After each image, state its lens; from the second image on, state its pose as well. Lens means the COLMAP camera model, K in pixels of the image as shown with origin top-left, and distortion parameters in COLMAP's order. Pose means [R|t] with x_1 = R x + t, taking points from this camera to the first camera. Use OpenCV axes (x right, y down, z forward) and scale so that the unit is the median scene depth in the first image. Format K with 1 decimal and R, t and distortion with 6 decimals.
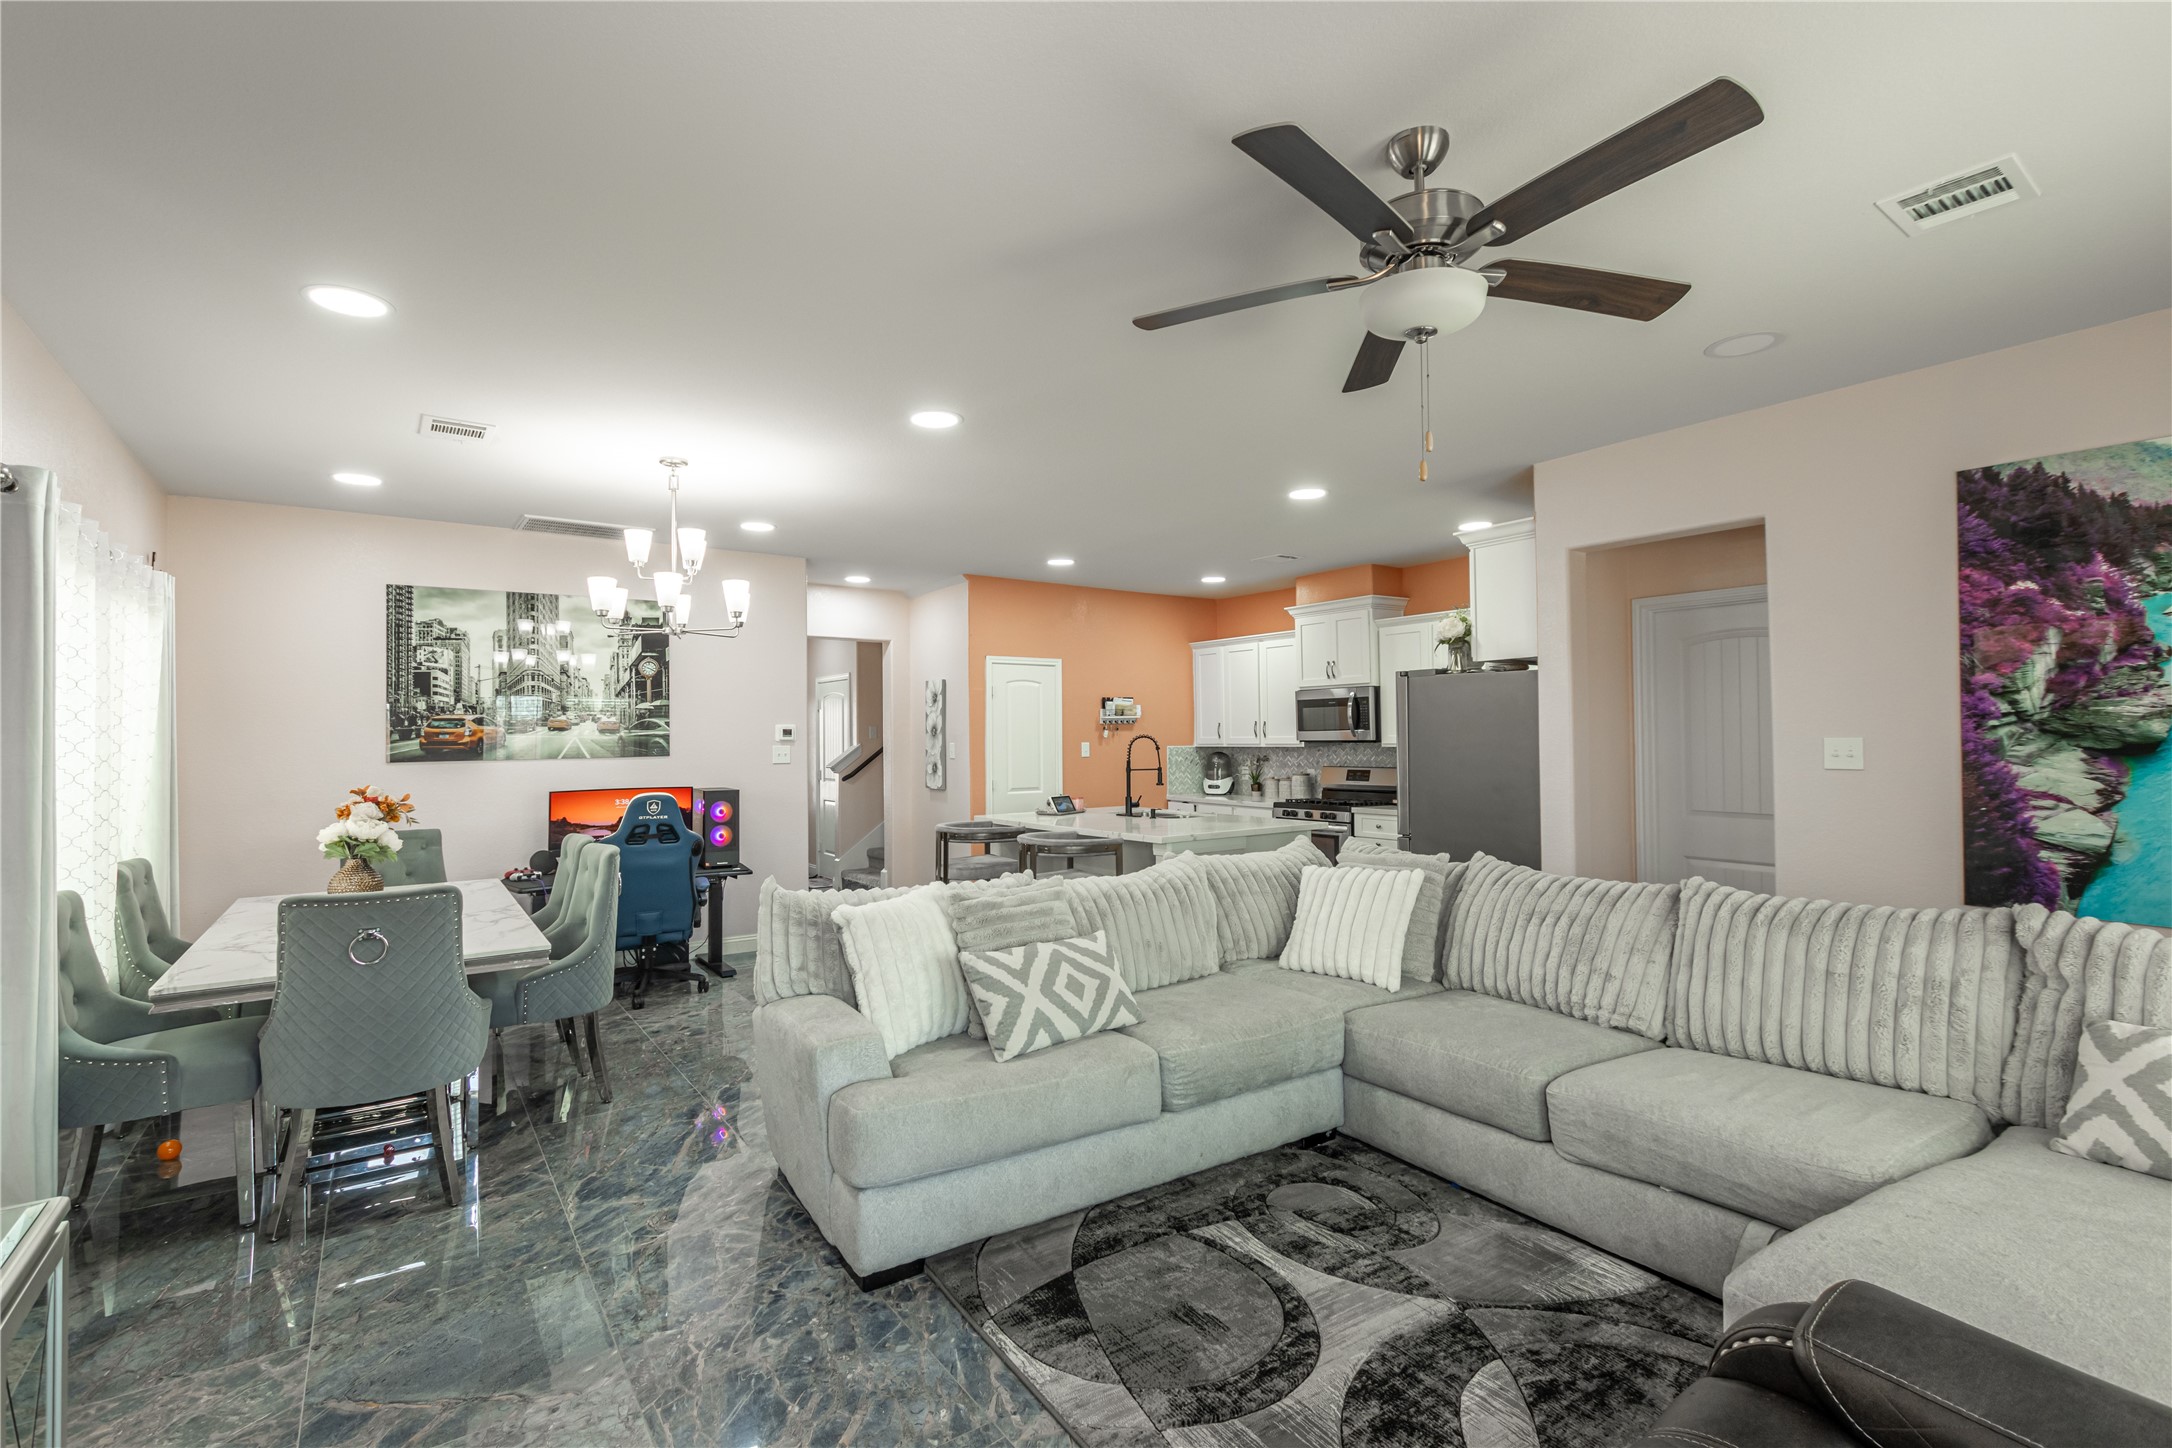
lens RADIAL K [[999.8, 0, 1074.1], [0, 999.8, 715.5], [0, 0, 1]] dist [0.001795, -0.000139]
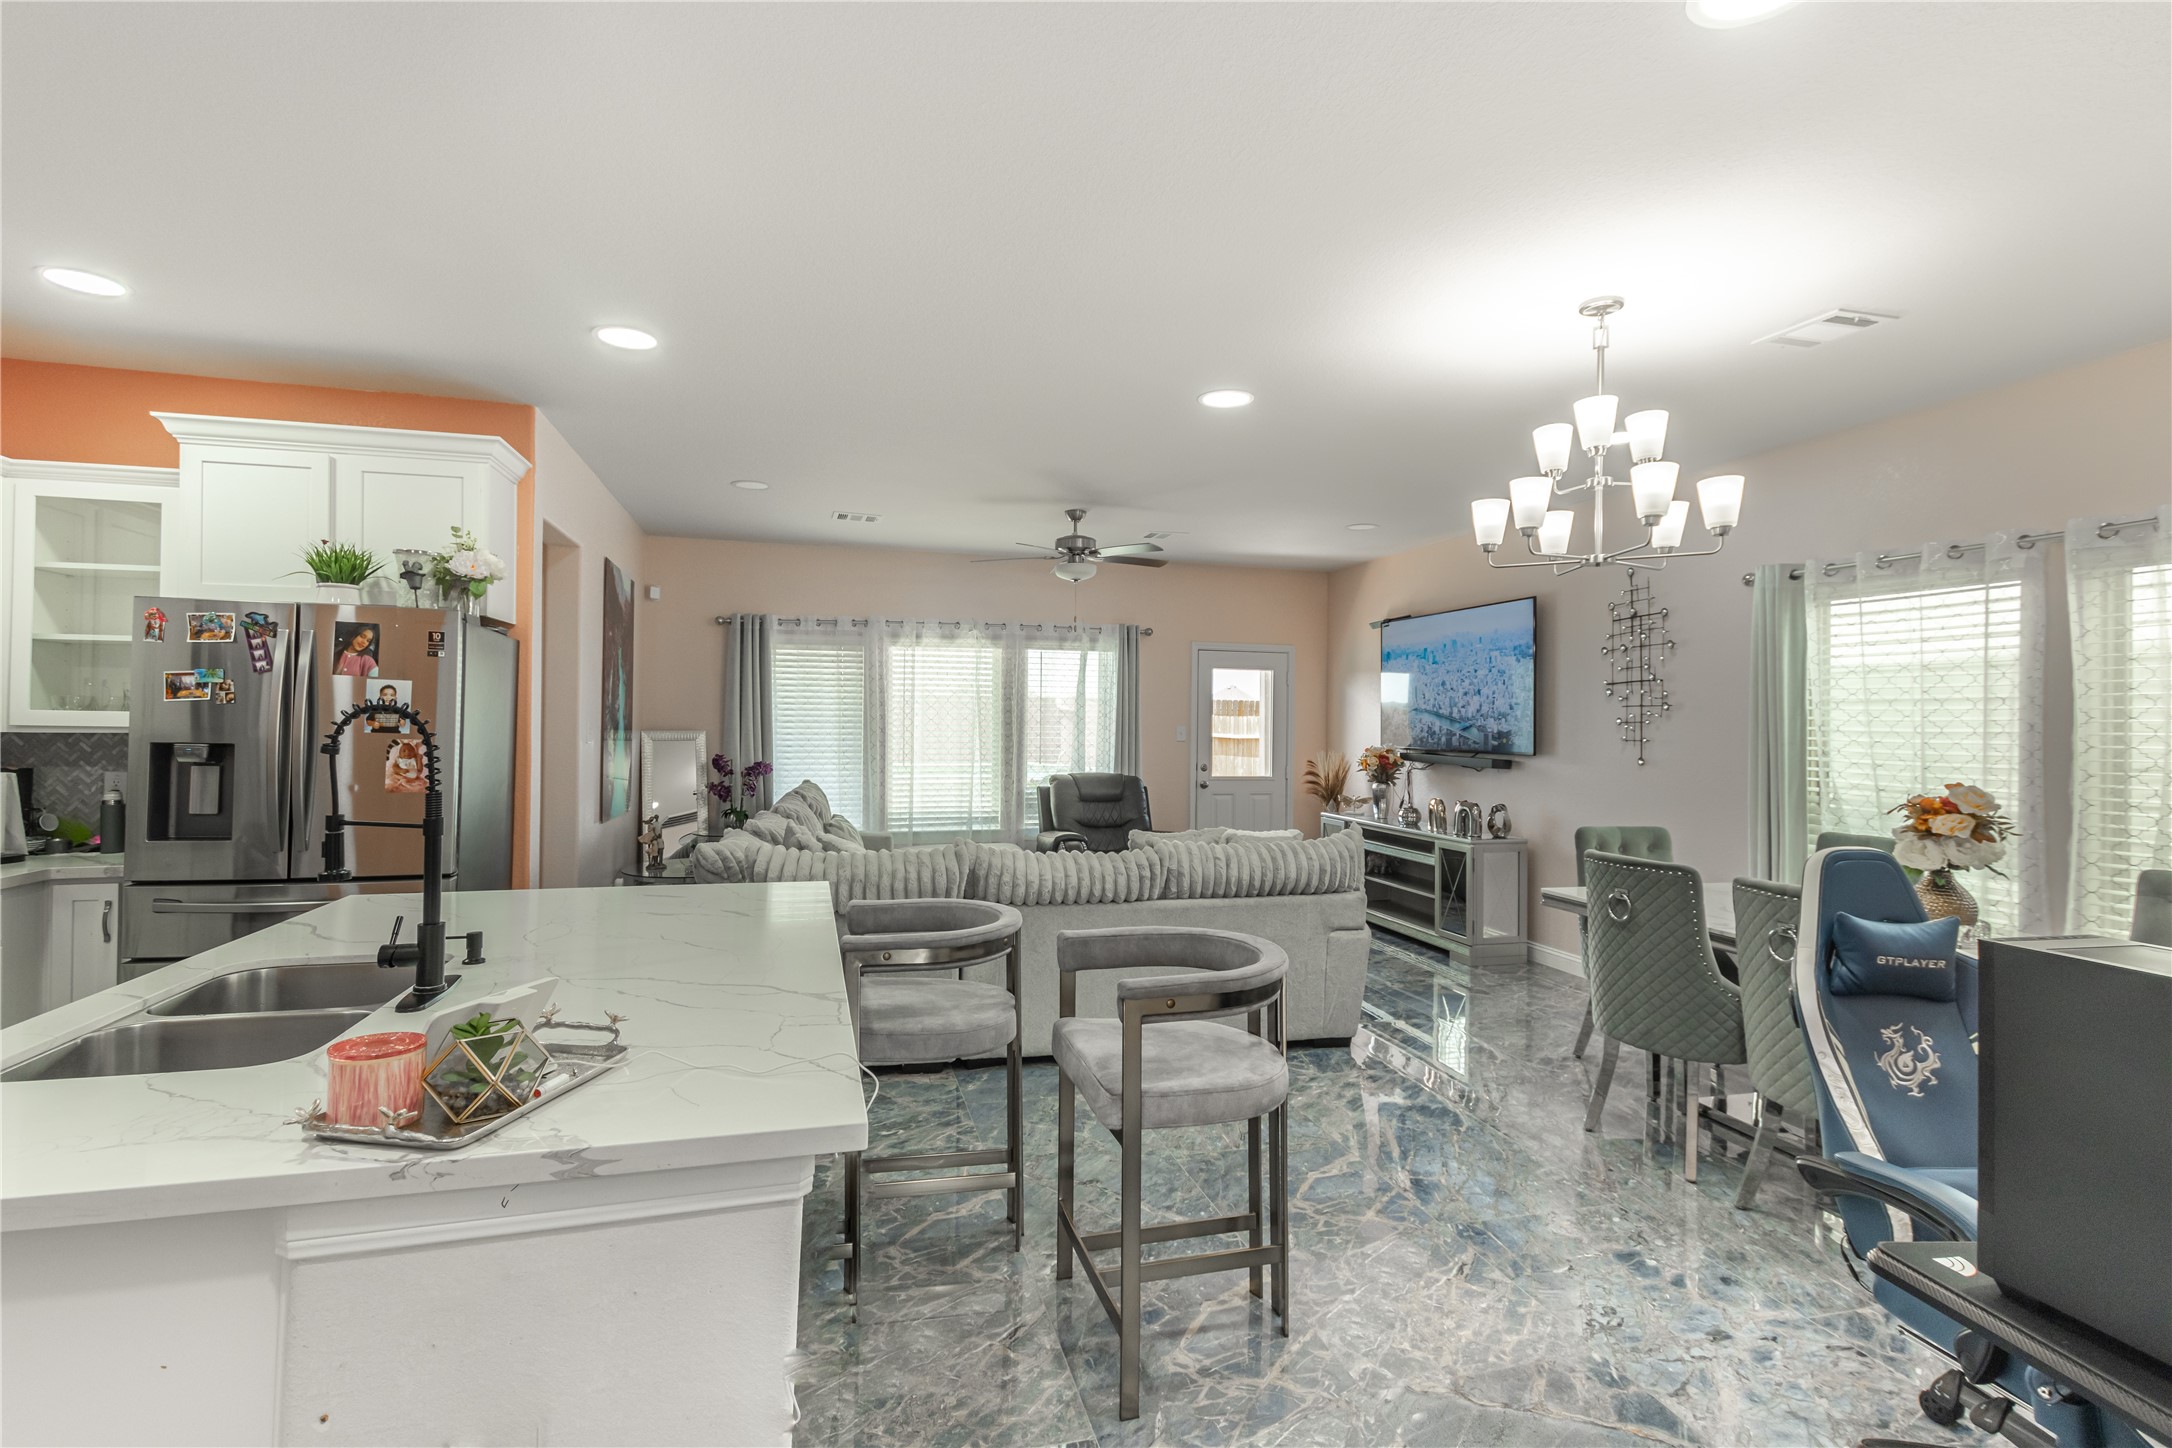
lens RADIAL K [[1009.0, 0, 1079.8], [0, 1009.0, 717.9], [0, 0, 1]] dist [0.002391, 0.000593]
pose [[-0.942193, -0.000233, 0.335069, -0.209368], [-0.010539, 0.999526, -0.028939, 0.031285], [-0.334904, -0.030797, -0.941749, 1.225616]]
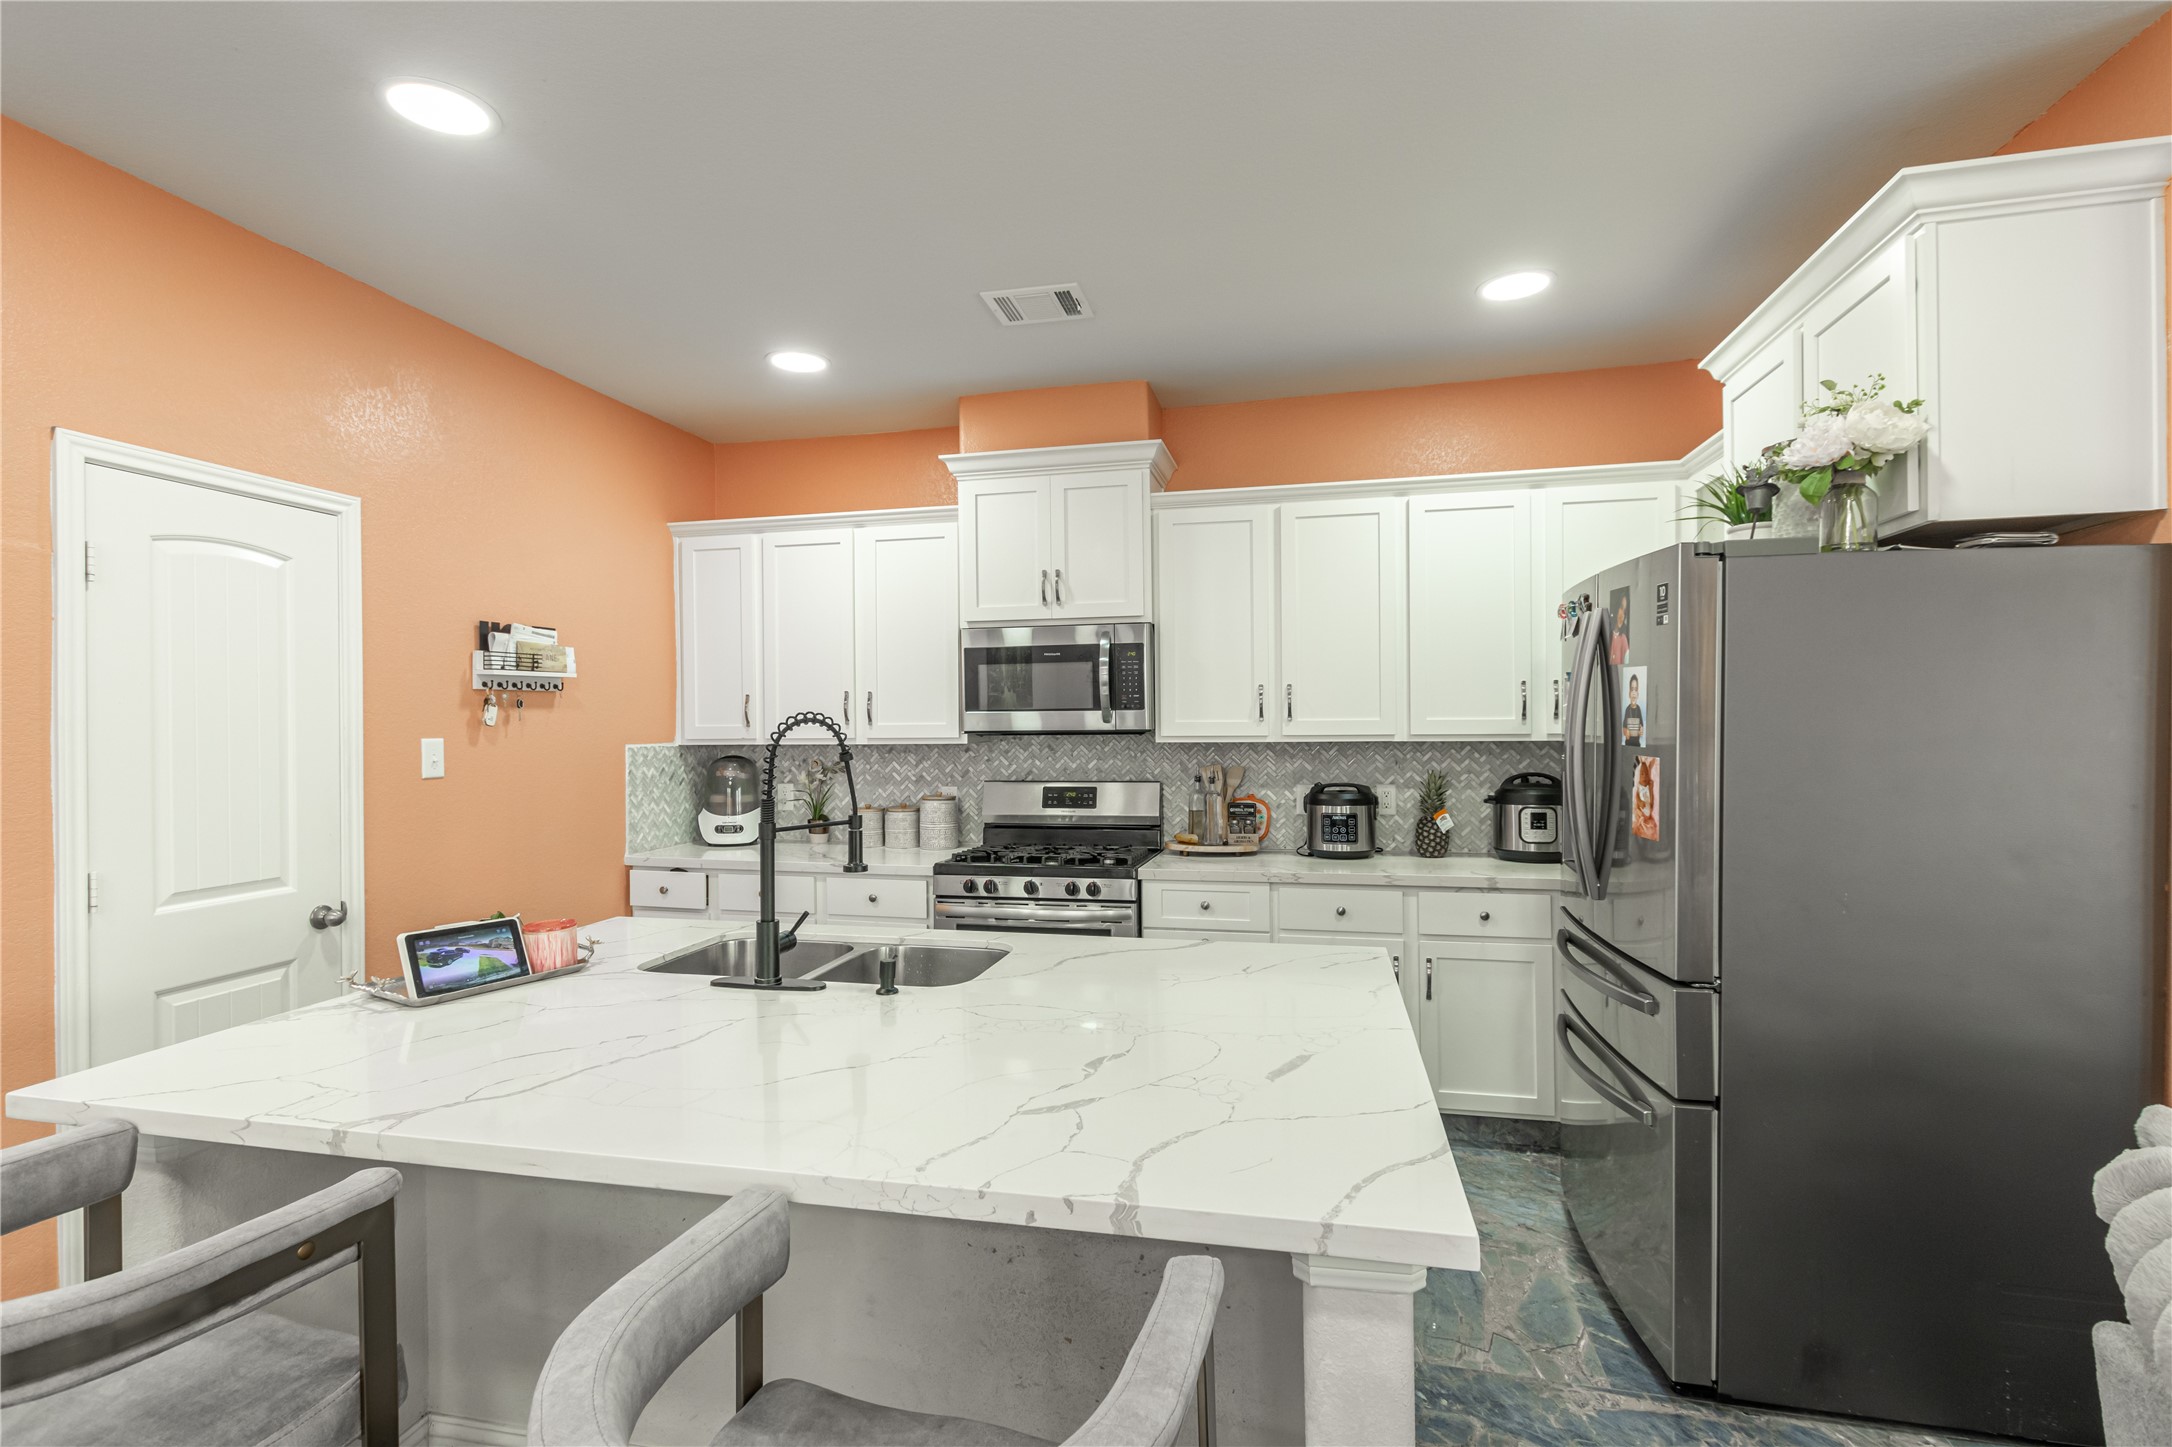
lens RADIAL K [[1000.3, 0, 1080.6], [0, 1000.3, 726.3], [0, 0, 1]] dist [-0.001971, -0.001473]
pose [[0.740174, -0.000037, 0.672415, -0.076816], [-0.012556, 0.999825, 0.013875, 0.018497], [-0.672298, -0.018713, 0.740044, 0.731170]]
